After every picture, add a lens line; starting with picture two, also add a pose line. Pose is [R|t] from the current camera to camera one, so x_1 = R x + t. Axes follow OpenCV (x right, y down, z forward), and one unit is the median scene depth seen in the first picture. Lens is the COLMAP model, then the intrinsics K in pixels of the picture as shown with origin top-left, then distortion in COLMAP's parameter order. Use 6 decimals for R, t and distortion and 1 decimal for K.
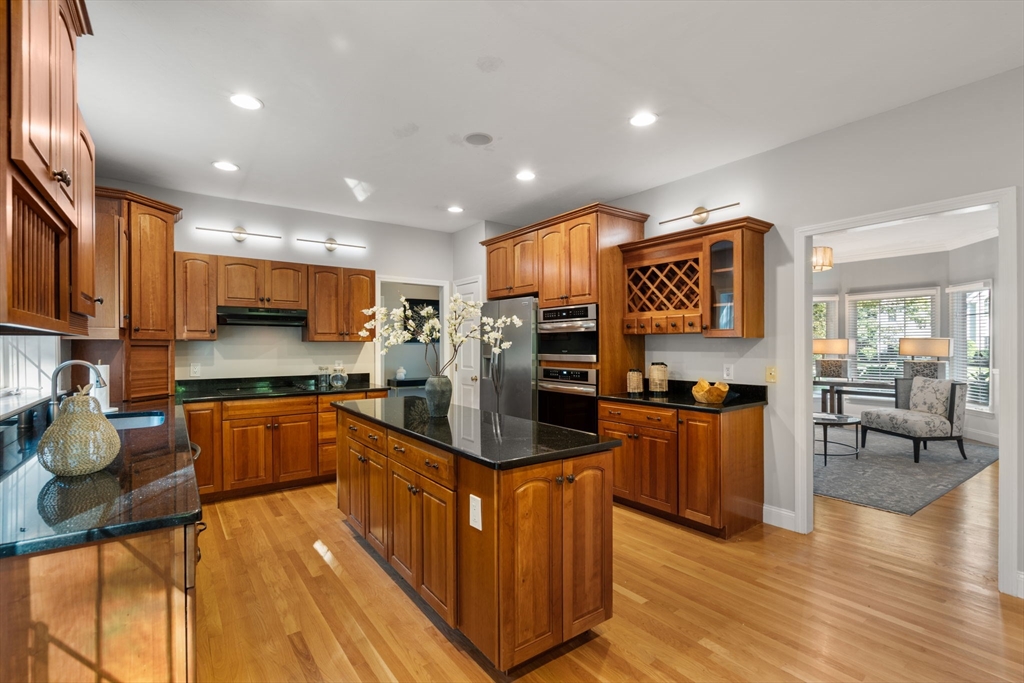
lens RADIAL K [[466.1, 0, 513.2], [0, 466.1, 346.2], [0, 0, 1]] dist [-0.002651, 0.000708]
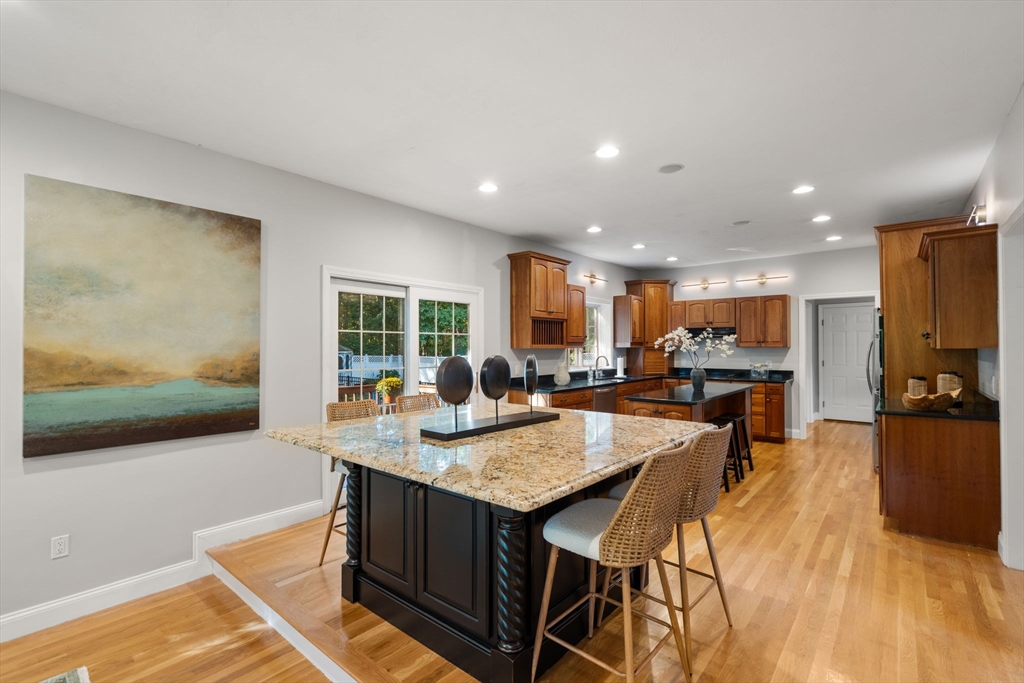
lens RADIAL K [[466.1, 0, 505.1], [0, 466.1, 343.8], [0, 0, 1]] dist [-0.002651, 0.000708]
pose [[0.226280, -0.002806, -0.974058, 0.874515], [0.003631, 0.999991, -0.002038, -0.020454], [0.974056, -0.003076, 0.226288, -0.102252]]
